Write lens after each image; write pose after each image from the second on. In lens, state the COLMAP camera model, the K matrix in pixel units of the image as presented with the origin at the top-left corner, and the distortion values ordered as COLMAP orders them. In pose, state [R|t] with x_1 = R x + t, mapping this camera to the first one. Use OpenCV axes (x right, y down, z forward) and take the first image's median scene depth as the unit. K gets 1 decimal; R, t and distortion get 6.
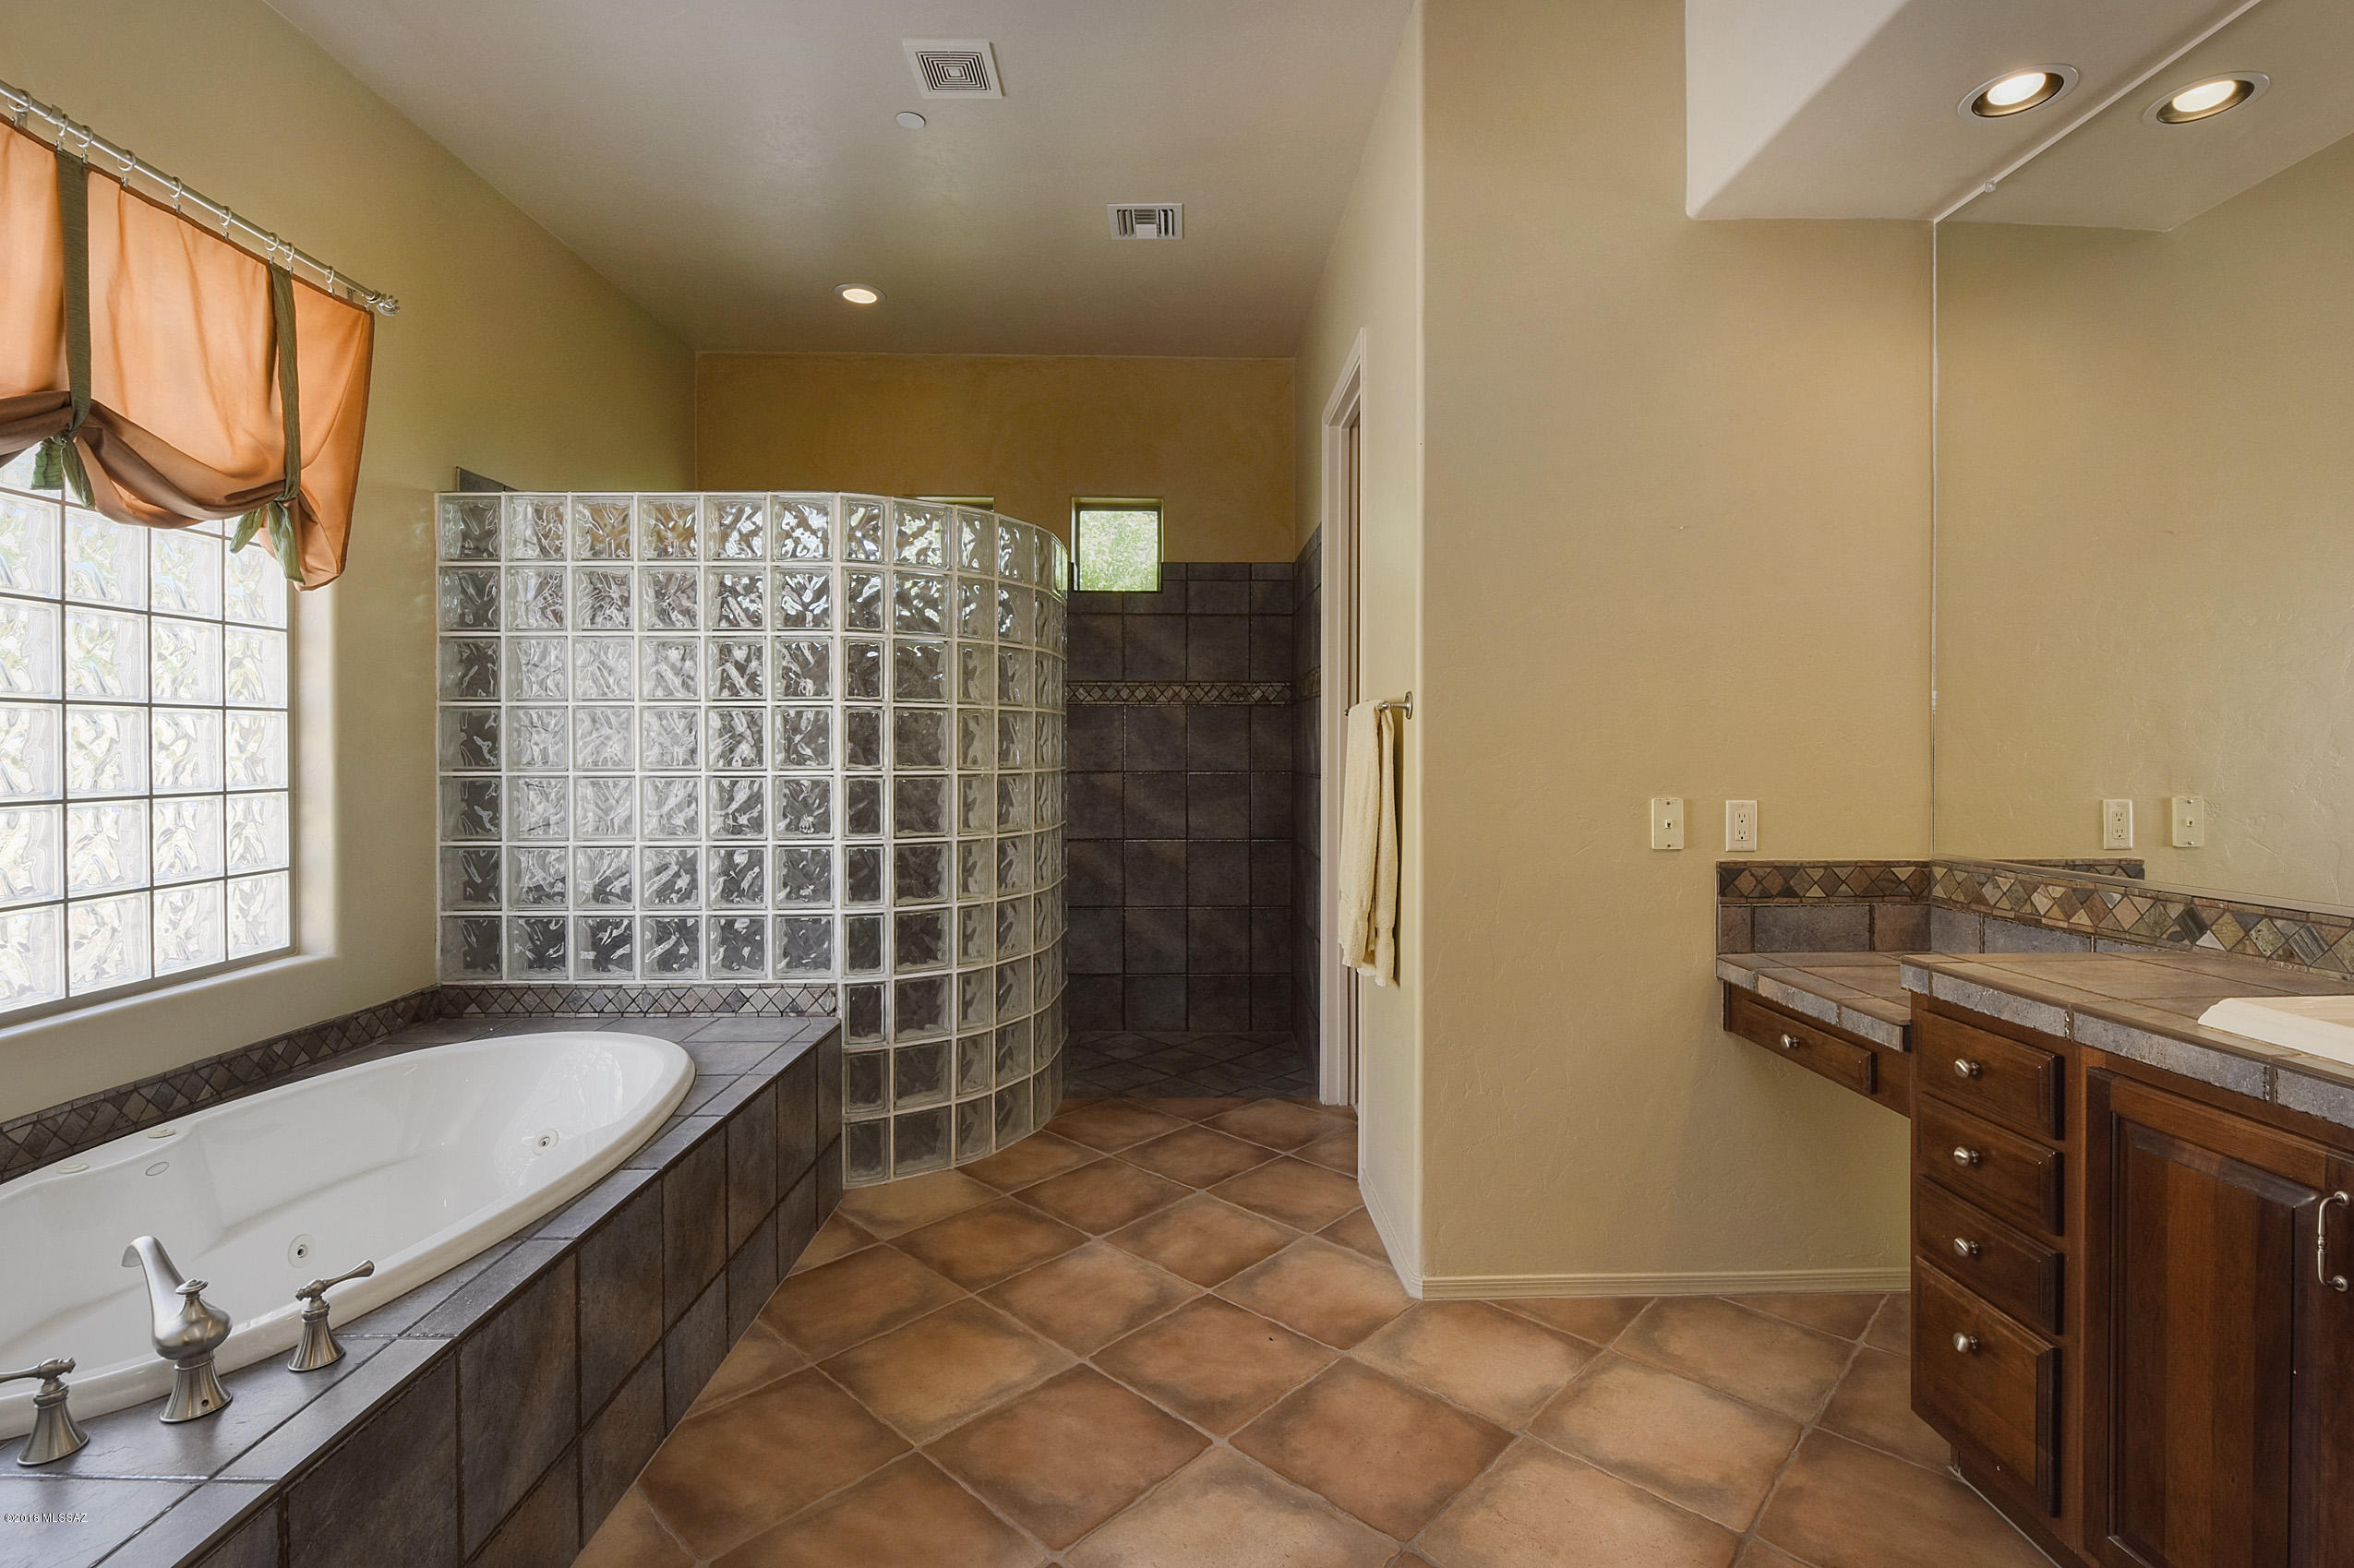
lens RADIAL K [[1073.6, 0, 1150.3], [0, 1073.6, 741.3], [0, 0, 1]] dist [-0.007540, -0.004332]
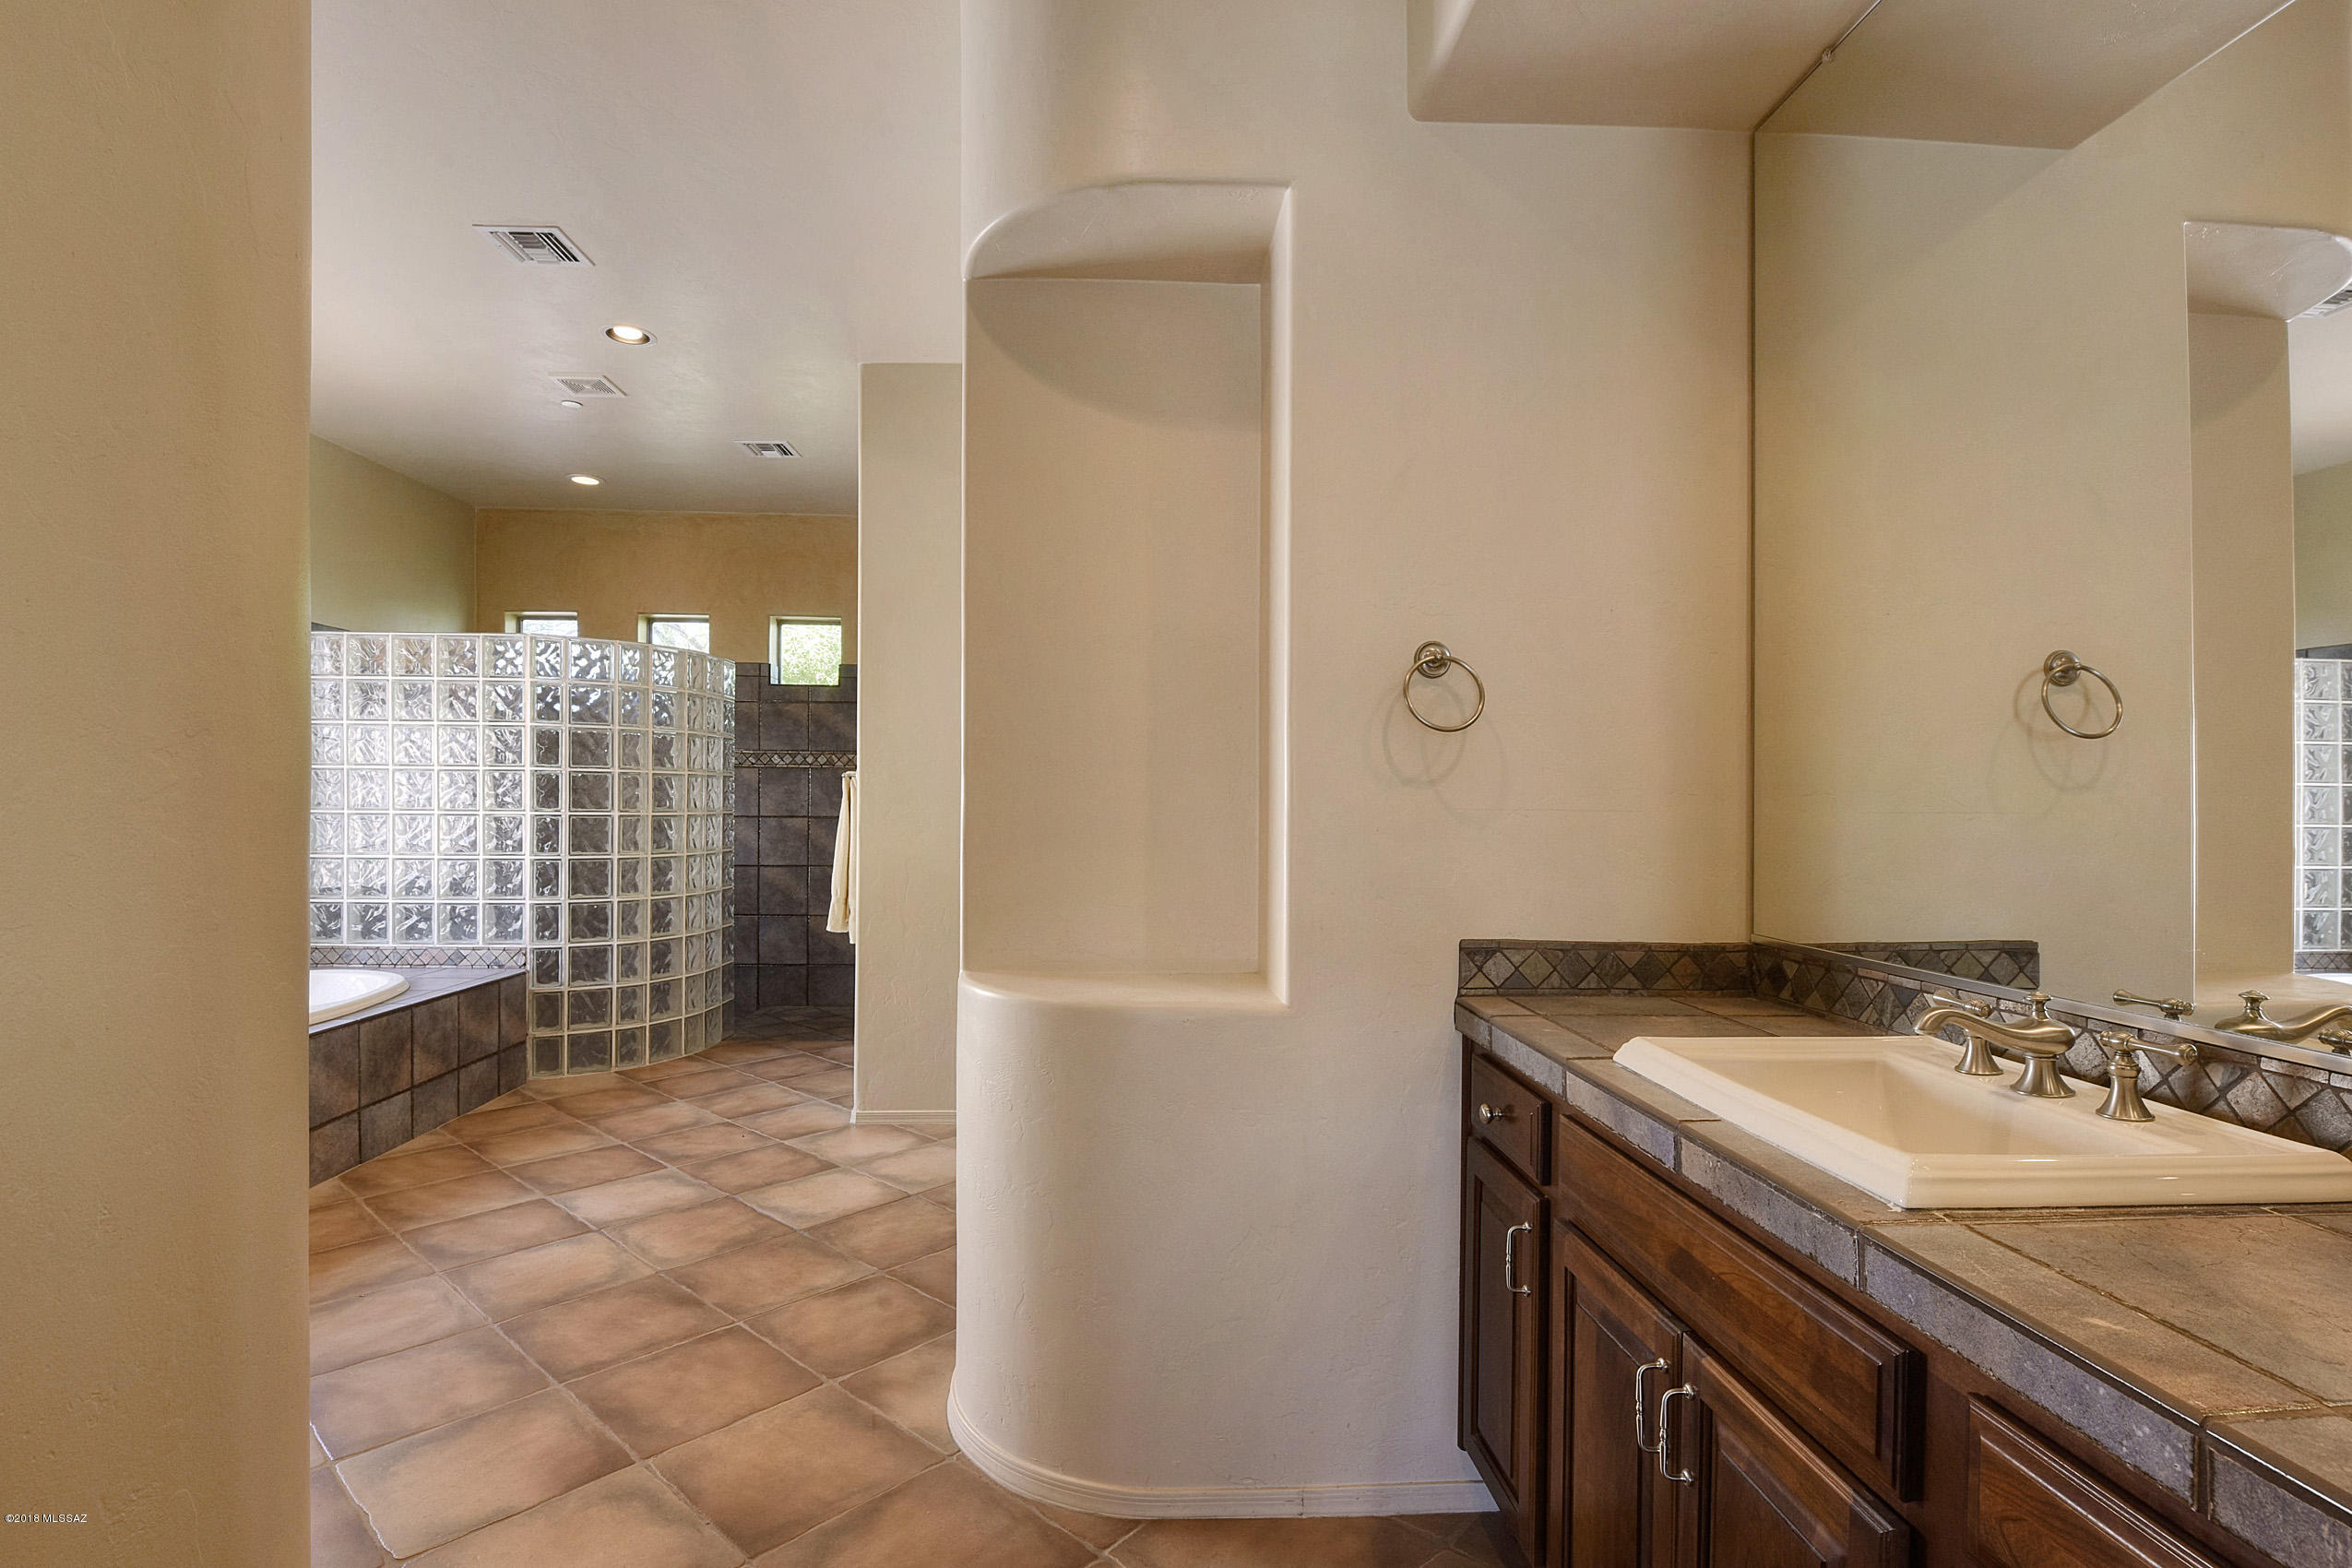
lens RADIAL K [[1072.9, 0, 1178.3], [0, 1072.9, 798.4], [0, 0, 1]] dist [-0.007540, -0.004332]
pose [[0.996628, 0.011502, 0.081247, 0.535545], [-0.011861, 0.999922, 0.003931, -0.009295], [-0.081195, -0.004881, 0.996686, -0.639763]]
